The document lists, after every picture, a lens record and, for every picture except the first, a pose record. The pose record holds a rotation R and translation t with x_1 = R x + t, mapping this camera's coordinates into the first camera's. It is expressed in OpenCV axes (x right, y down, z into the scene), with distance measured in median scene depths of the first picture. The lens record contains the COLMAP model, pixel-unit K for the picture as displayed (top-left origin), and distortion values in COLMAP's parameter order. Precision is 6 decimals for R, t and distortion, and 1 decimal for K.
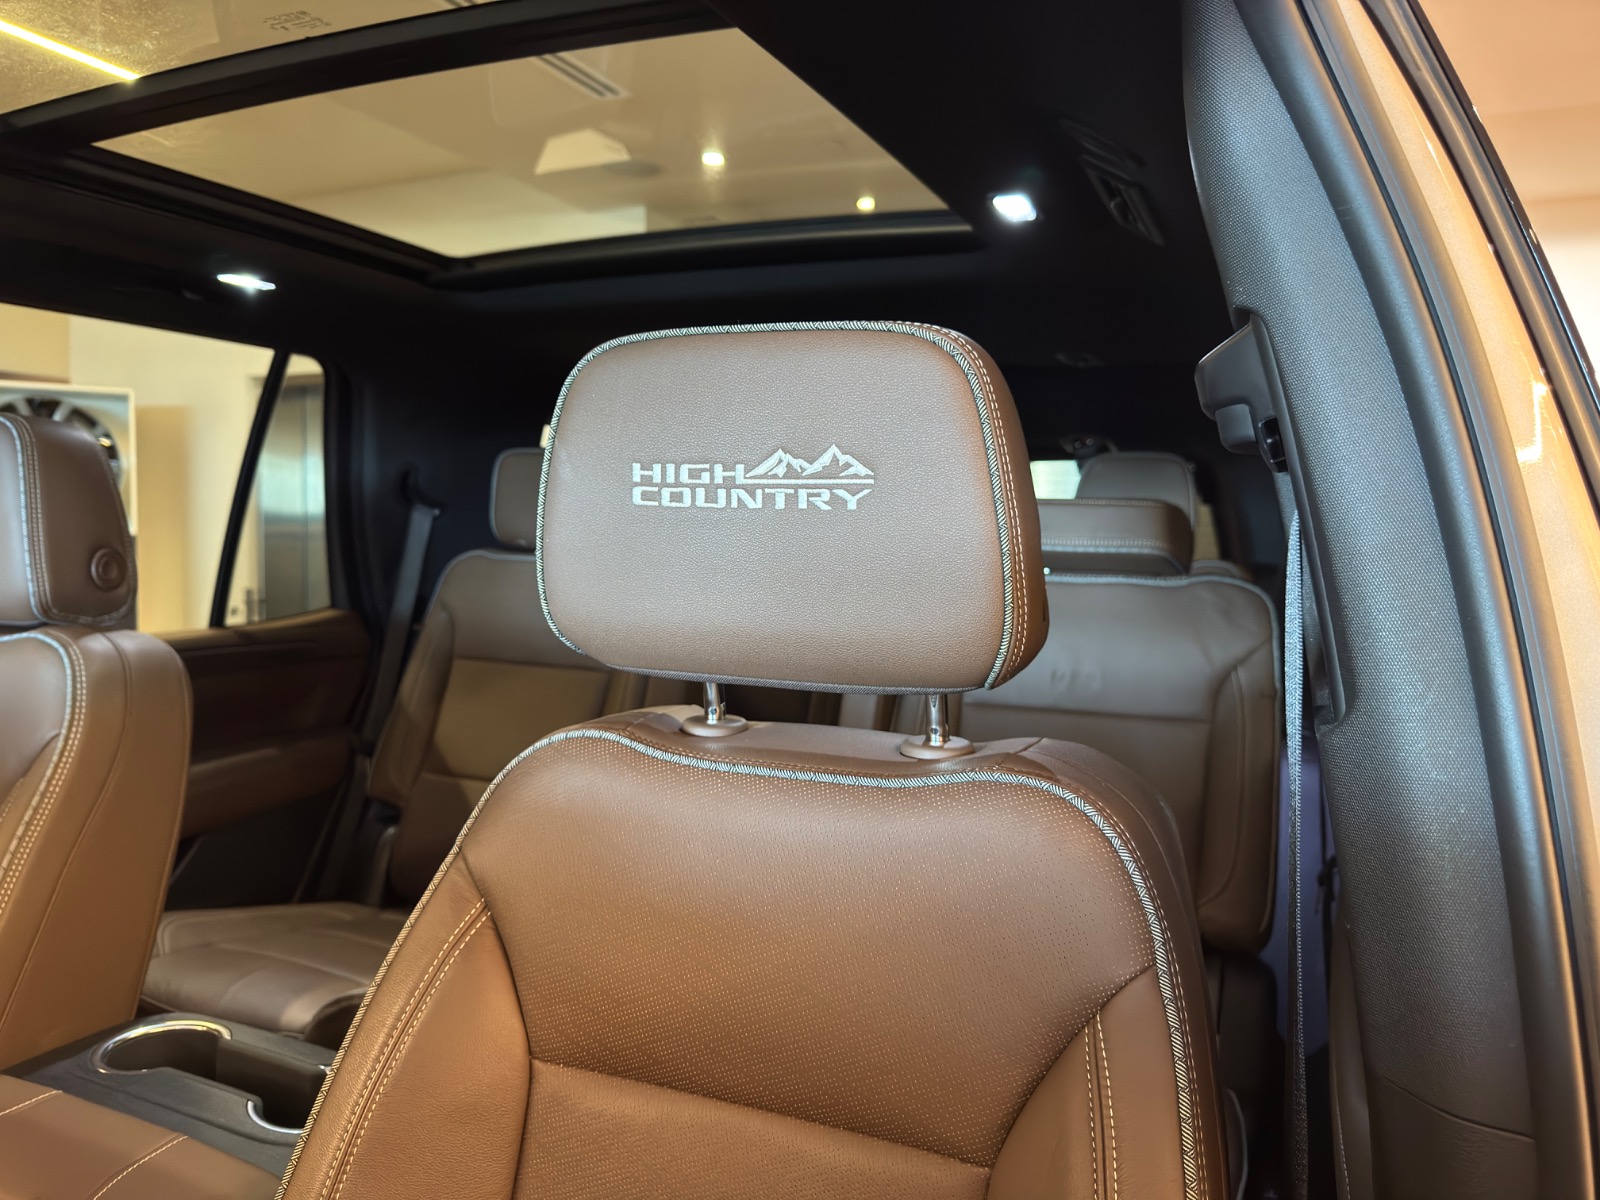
lens RADIAL K [[1127.3, 0, 799.1], [0, 1127.3, 618.4], [0, 0, 1]] dist [0.002686, -0.020782]
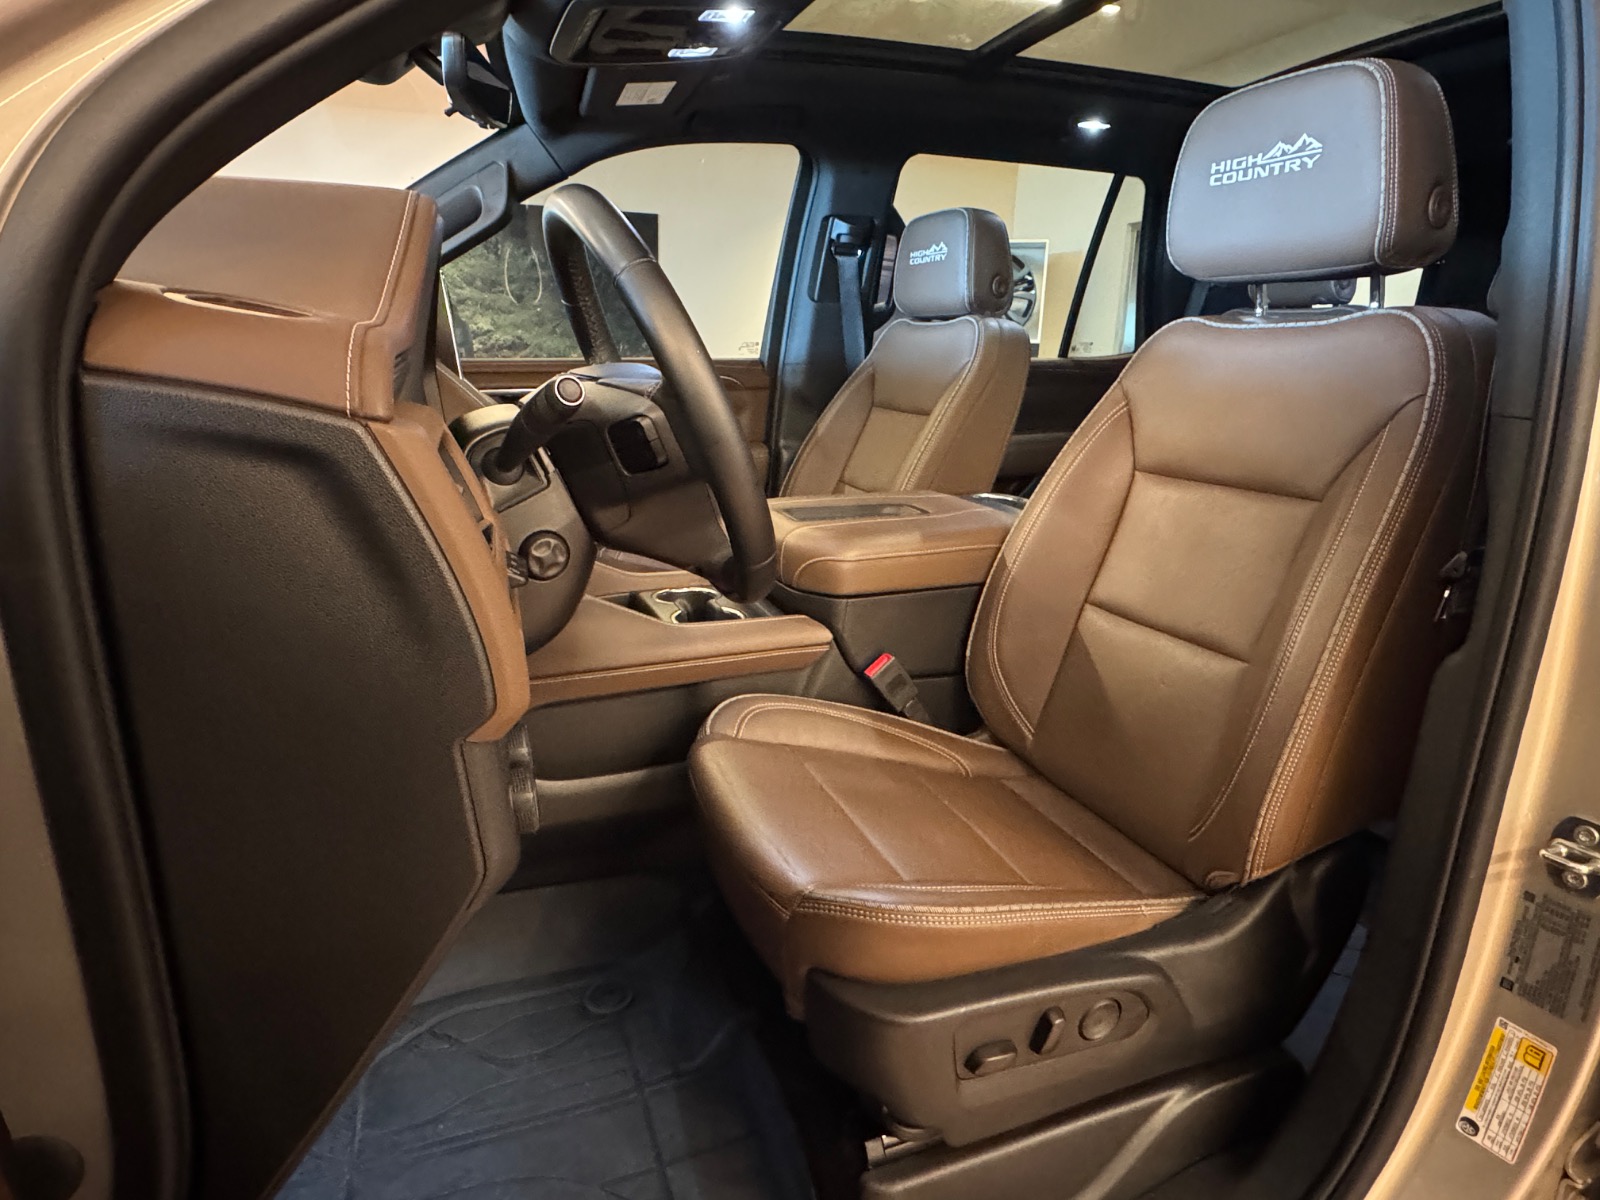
lens RADIAL K [[914.4, 0, 800.0], [0, 914.4, 600.0], [0, 0, 1]] dist [-0.004123, -0.001977]
pose [[0.704004, 0.180600, -0.686849, 0.607459], [-0.062246, 0.979095, 0.193643, 0.364179], [0.707463, -0.093572, 0.700529, -0.761730]]
